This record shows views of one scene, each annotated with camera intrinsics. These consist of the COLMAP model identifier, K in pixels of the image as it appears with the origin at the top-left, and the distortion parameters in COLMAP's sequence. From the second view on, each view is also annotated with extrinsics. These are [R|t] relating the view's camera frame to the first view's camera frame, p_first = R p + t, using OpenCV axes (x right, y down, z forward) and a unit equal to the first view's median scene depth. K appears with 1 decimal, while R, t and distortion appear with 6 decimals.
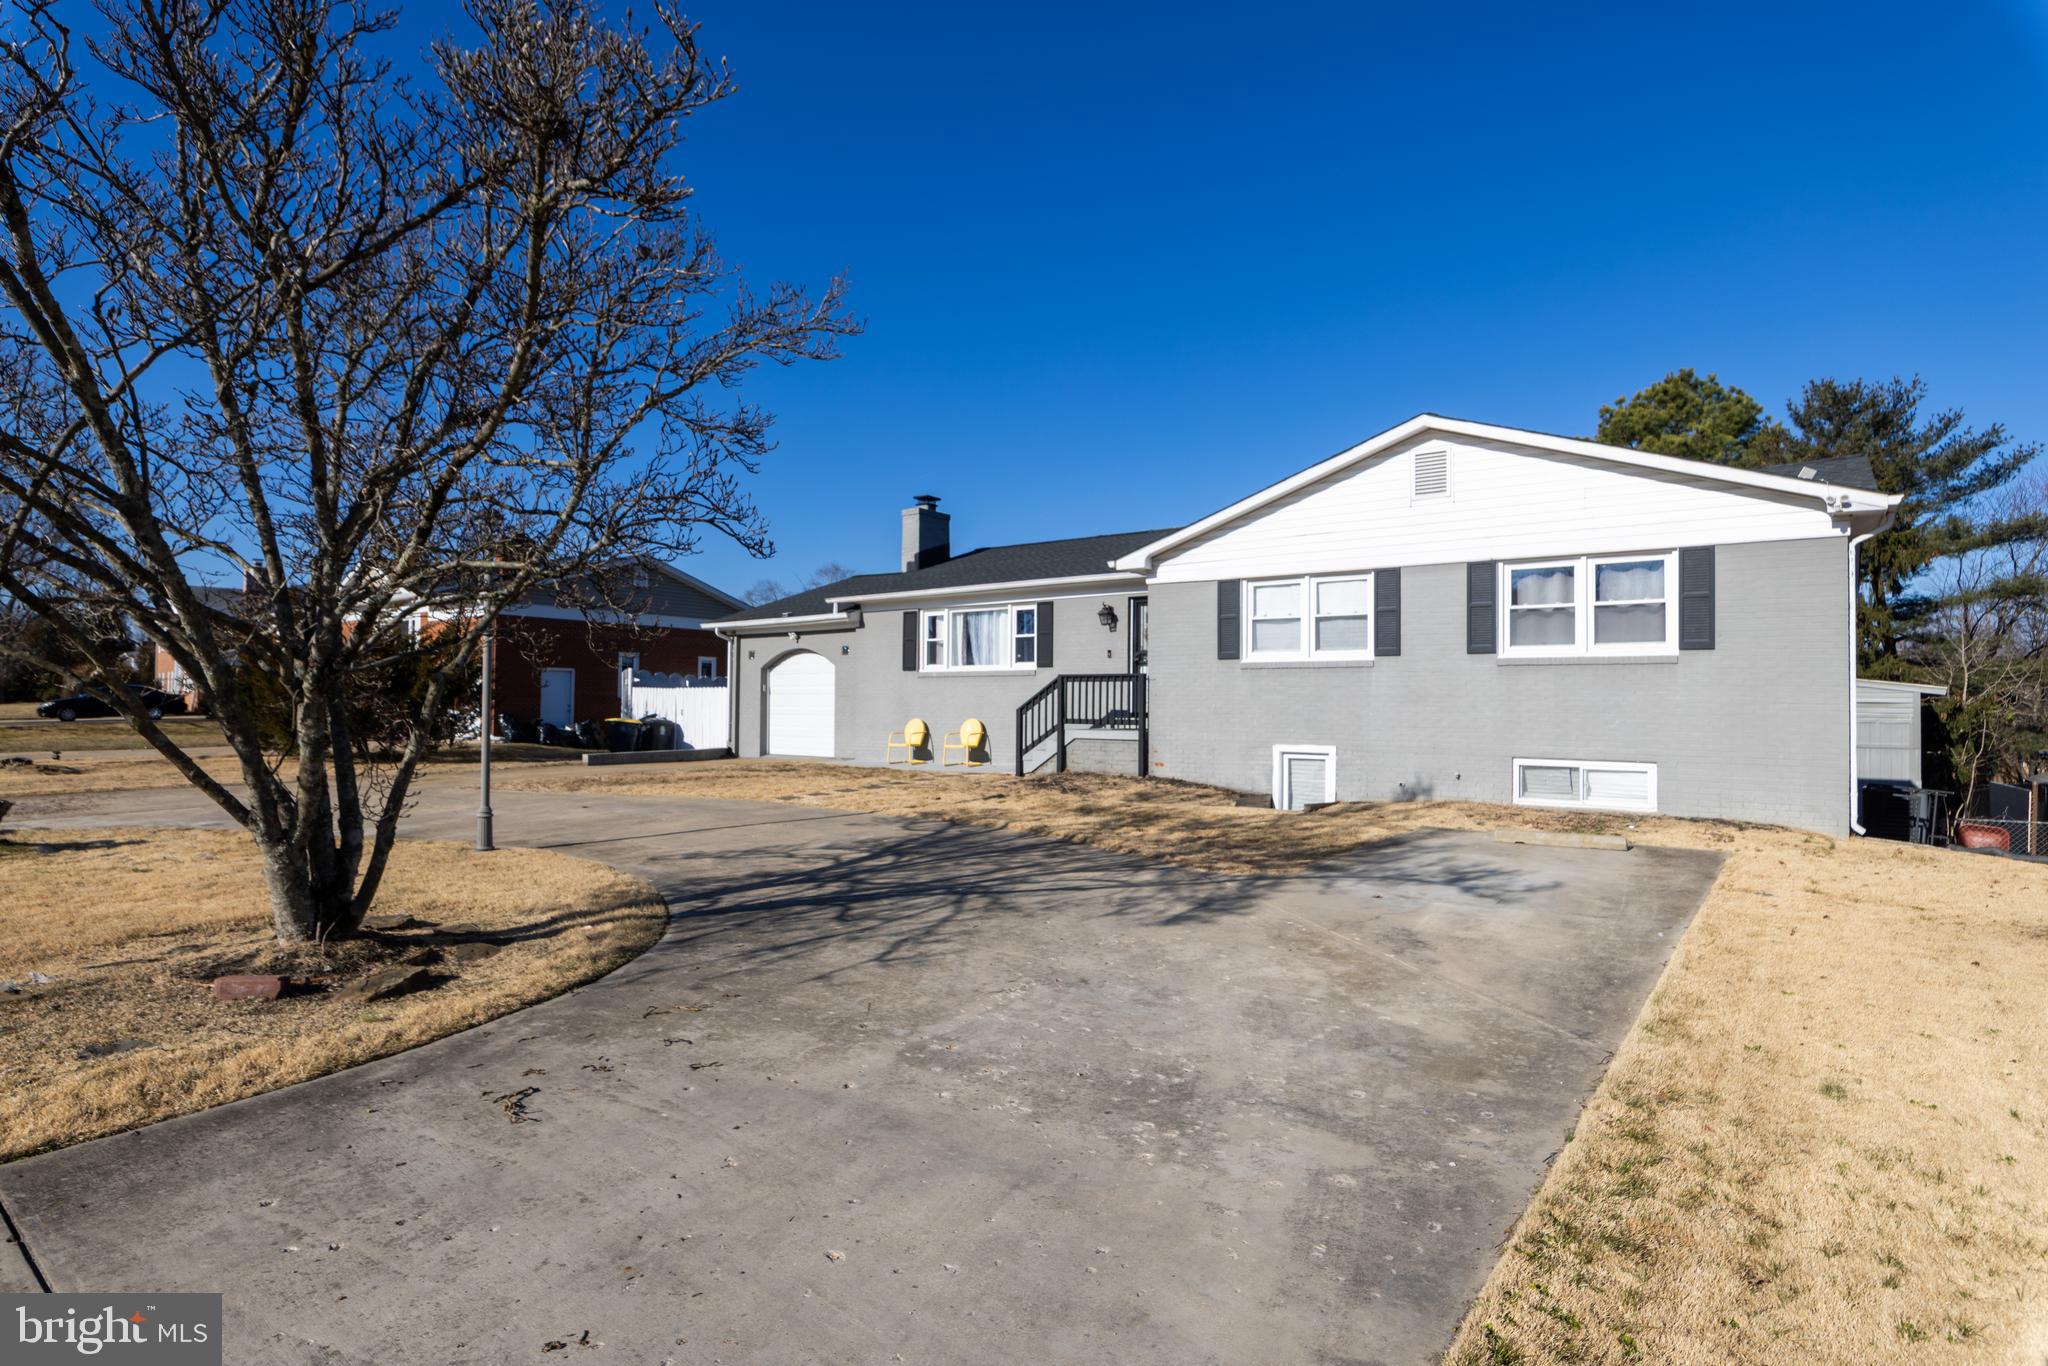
lens RADIAL K [[997.2, 0, 1055.7], [0, 997.2, 688.0], [0, 0, 1]] dist [0.001286, 0.000058]
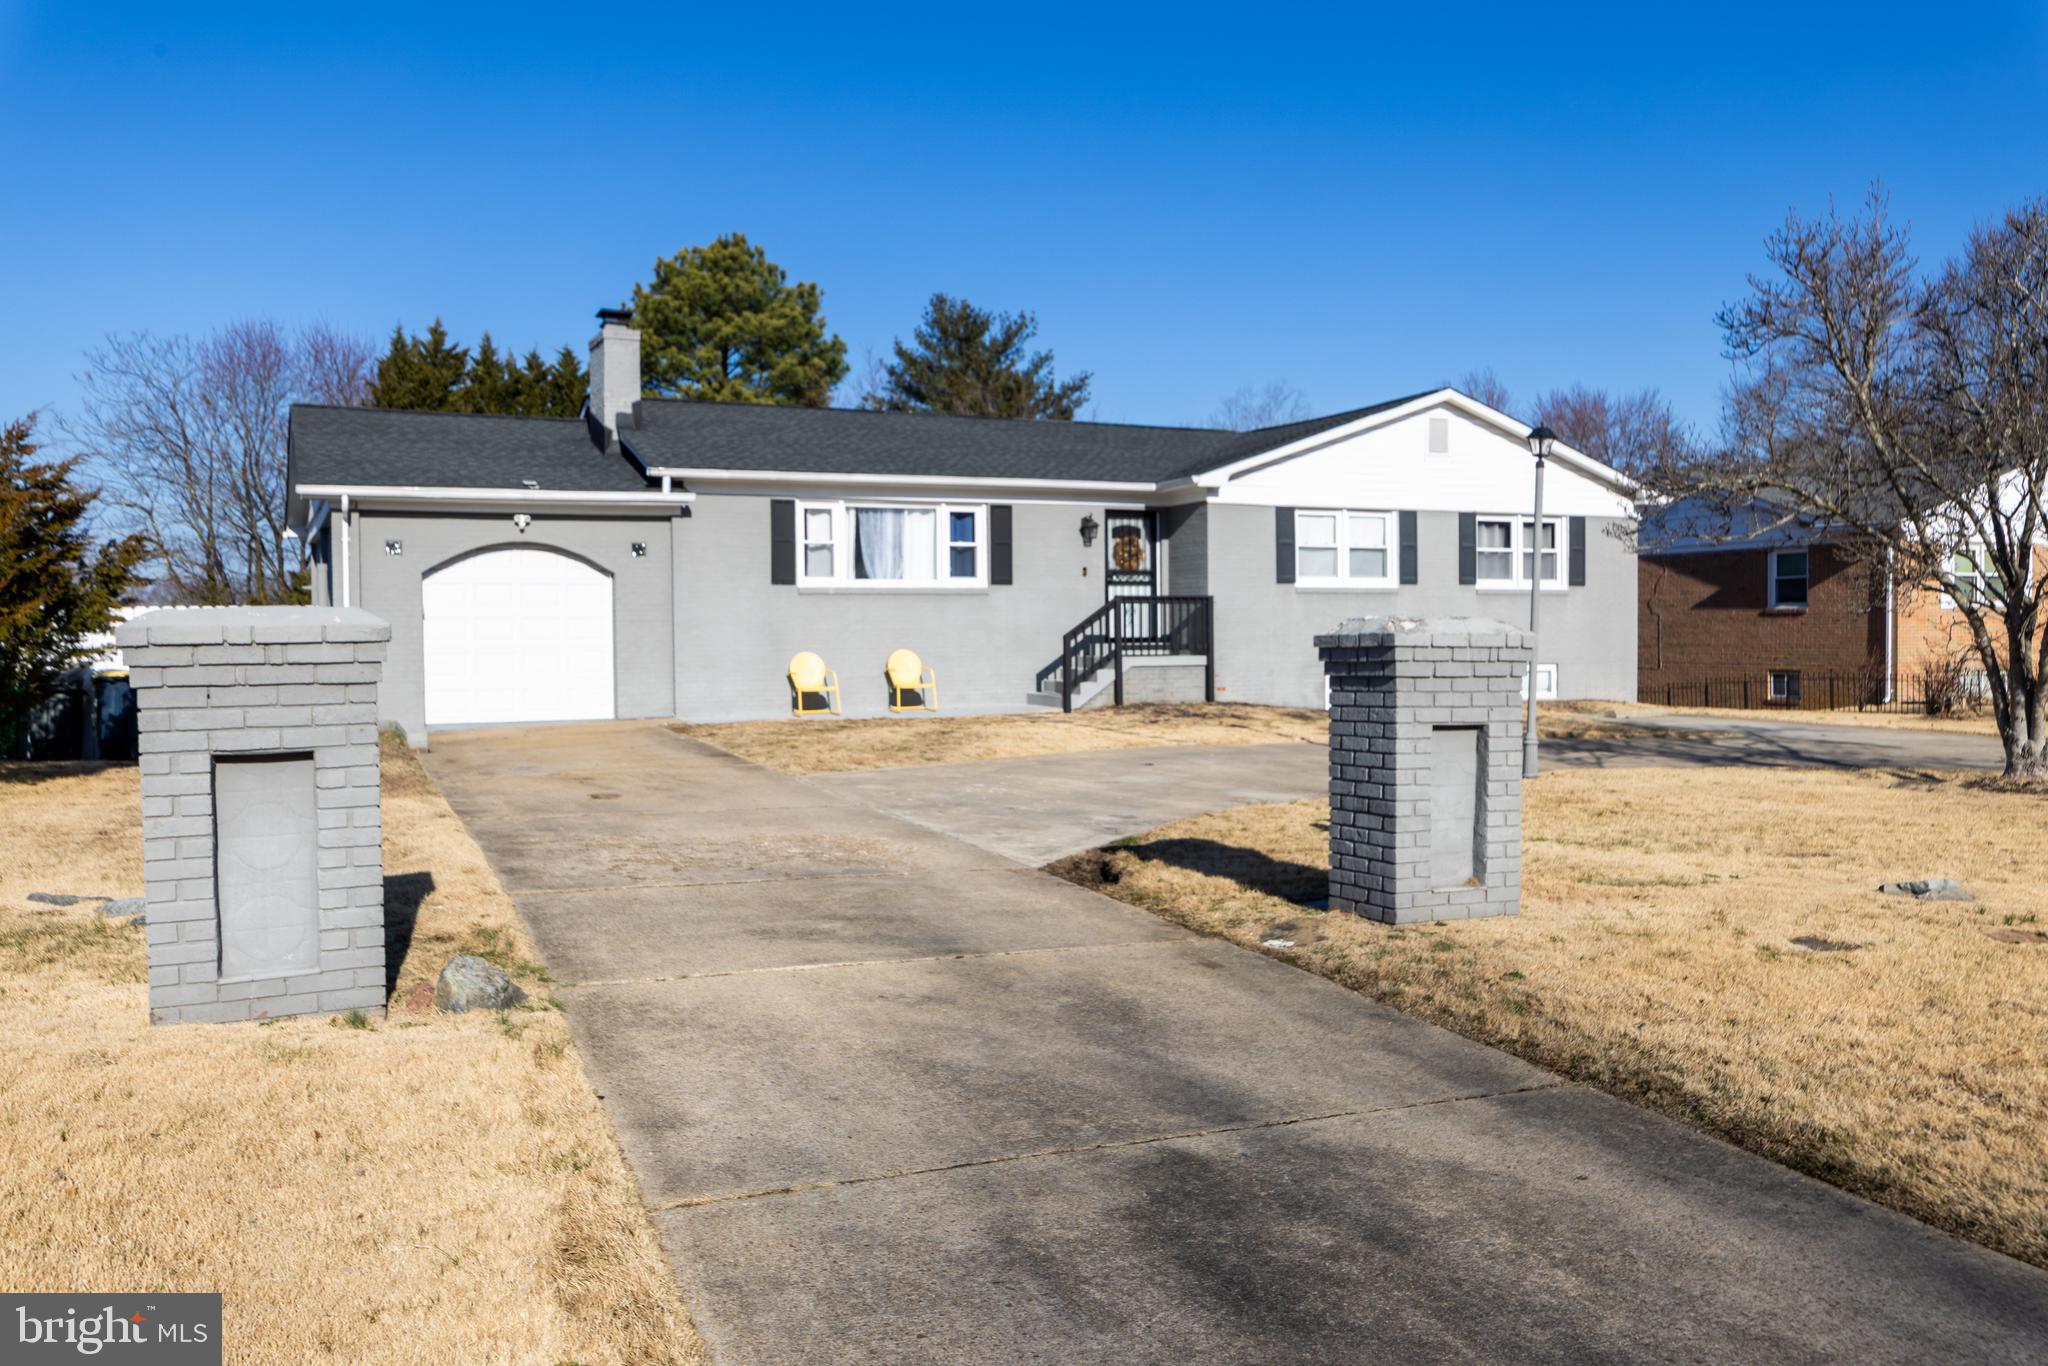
lens RADIAL K [[1626.1, 0, 967.7], [0, 1626.1, 676.3], [0, 0, 1]] dist [0.011608, -0.000328]
pose [[0.504804, -0.031378, 0.862664, -1.282020], [-0.002293, 0.999287, 0.037689, 0.004290], [-0.863231, -0.021004, 0.504372, 0.377736]]
